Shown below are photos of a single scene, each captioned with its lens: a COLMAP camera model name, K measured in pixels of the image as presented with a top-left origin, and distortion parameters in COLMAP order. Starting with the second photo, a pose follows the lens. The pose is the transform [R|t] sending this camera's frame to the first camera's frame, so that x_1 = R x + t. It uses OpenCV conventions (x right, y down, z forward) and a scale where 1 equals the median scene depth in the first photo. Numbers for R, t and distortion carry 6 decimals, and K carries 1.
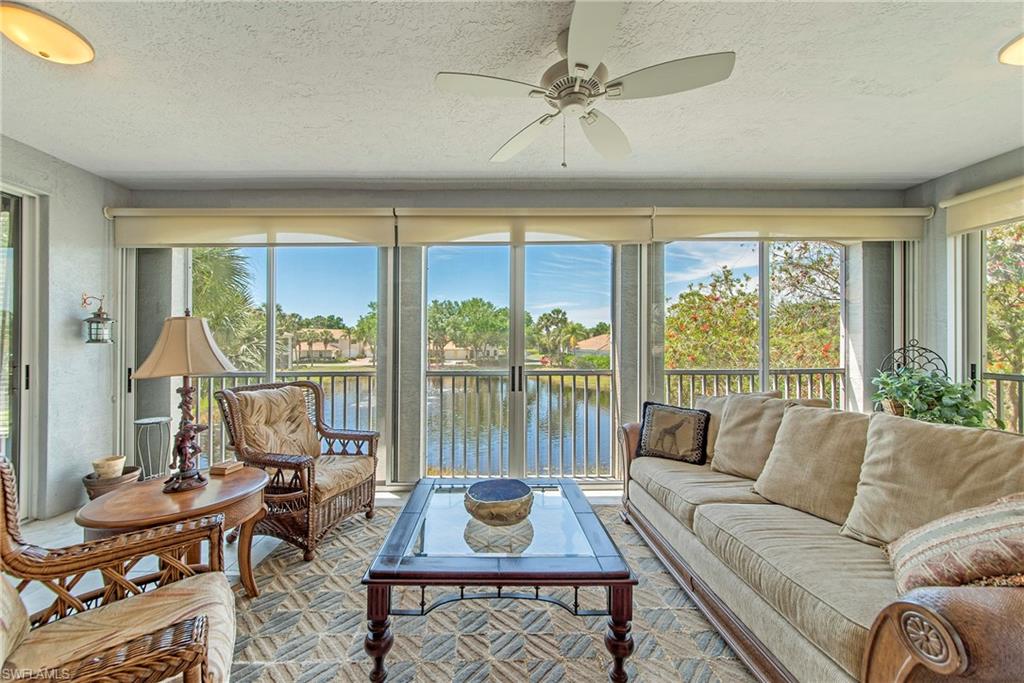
lens RADIAL K [[370.7, 0, 493.1], [0, 370.7, 340.3], [0, 0, 1]] dist [0.002607, 0.001110]
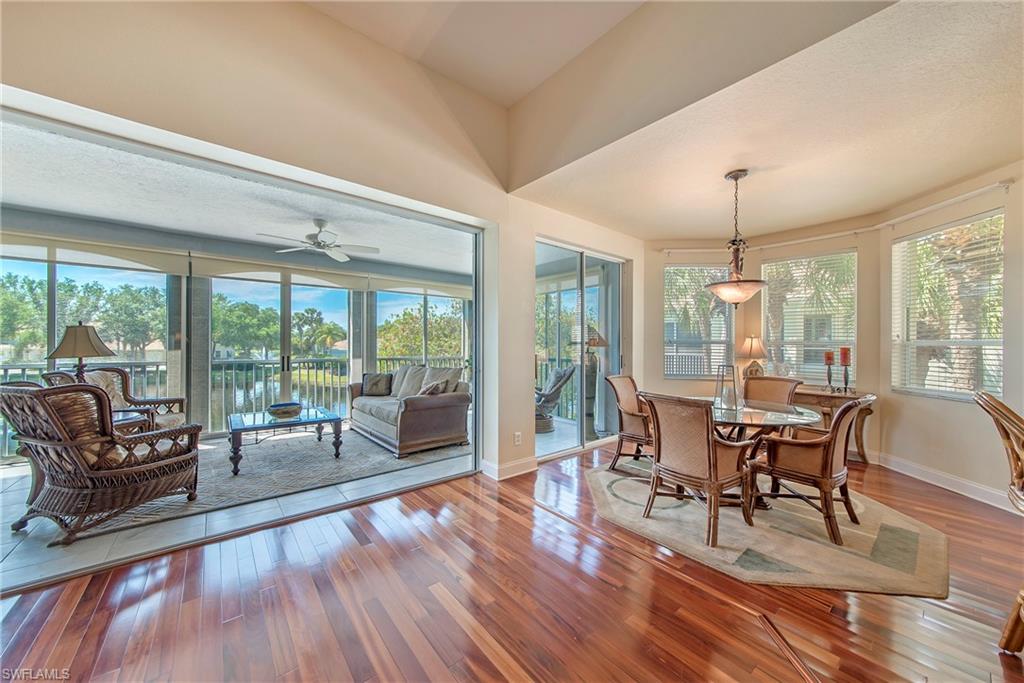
lens RADIAL K [[370.7, 0, 510.0], [0, 370.7, 342.6], [0, 0, 1]] dist [0.002607, 0.001110]
pose [[0.787168, 0.012551, 0.616610, -0.179630], [-0.014183, 0.999897, -0.002246, -0.001442], [-0.616575, -0.006977, 0.787265, -0.956979]]
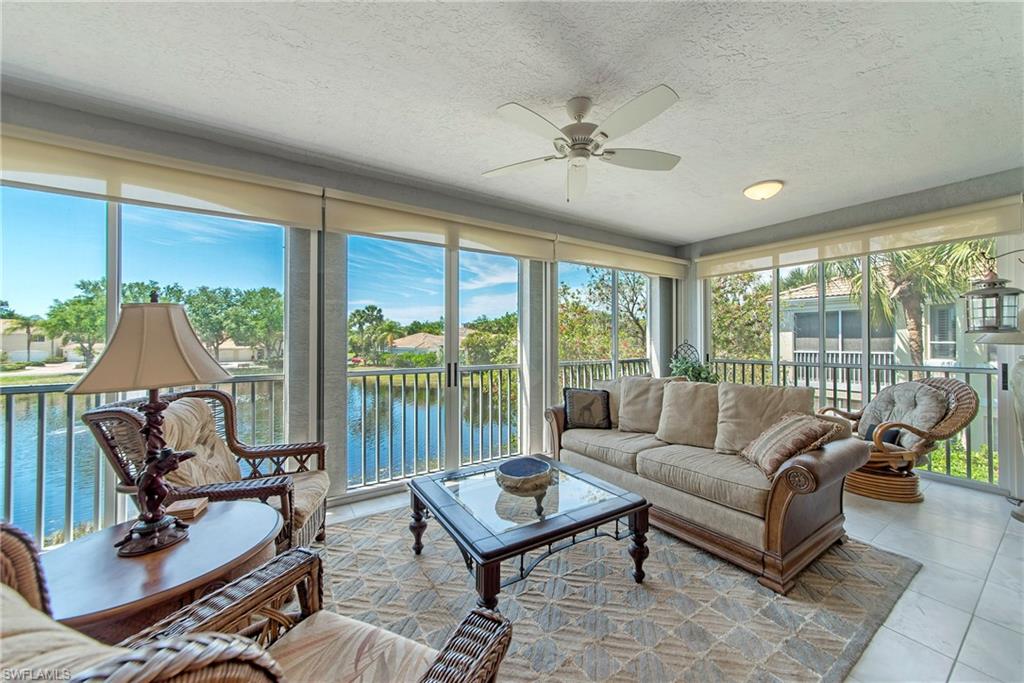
lens RADIAL K [[370.7, 0, 509.0], [0, 370.7, 335.3], [0, 0, 1]] dist [0.002607, 0.001110]
pose [[0.848923, 0.010939, 0.528404, -0.361722], [-0.006526, 0.999927, -0.010216, 0.000567], [-0.528477, 0.005224, 0.848932, 0.019526]]
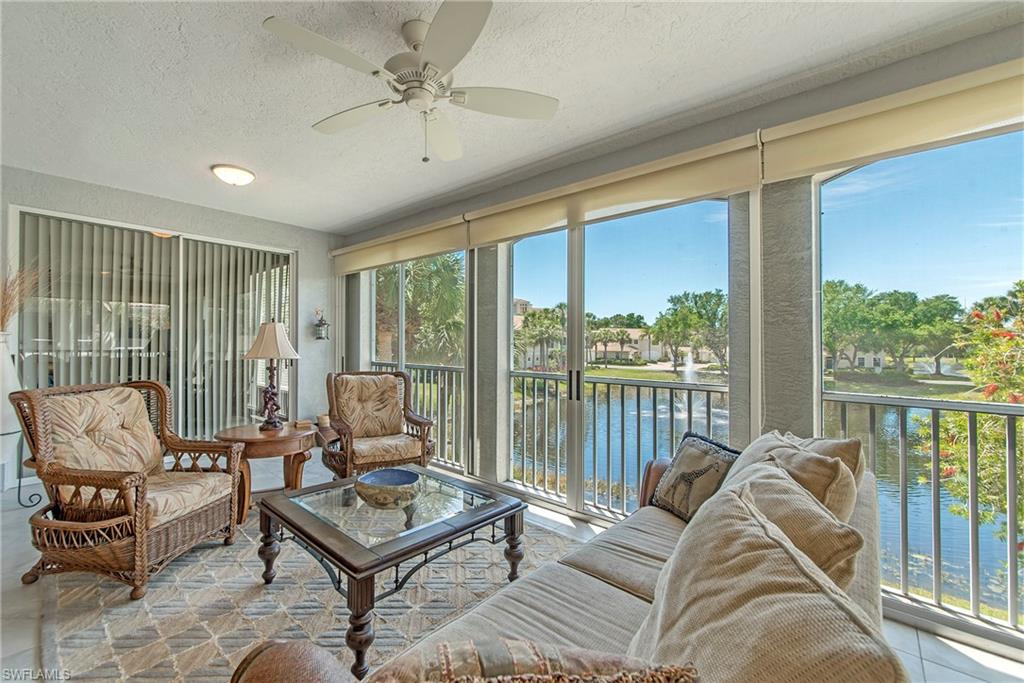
lens RADIAL K [[432.0, 0, 502.3], [0, 432.0, 342.3], [0, 0, 1]] dist [-0.011497, -0.000455]
pose [[0.728480, 0.011844, -0.684964, 0.628749], [-0.009792, 0.999928, 0.006877, 0.000012], [0.684997, 0.001697, 0.728544, 0.173641]]
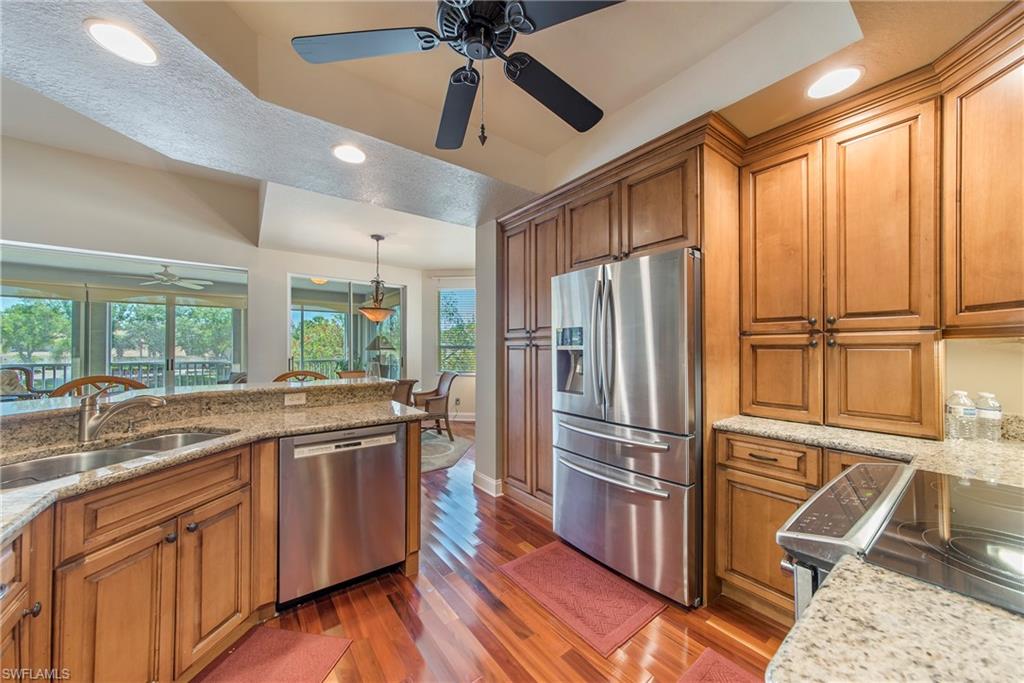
lens RADIAL K [[370.7, 0, 519.0], [0, 370.7, 348.3], [0, 0, 1]] dist [0.002607, 0.001110]
pose [[0.814002, 0.013613, 0.580702, 0.490704], [-0.013521, 0.999899, -0.004487, -0.012270], [-0.580704, -0.004200, 0.814104, -2.069338]]
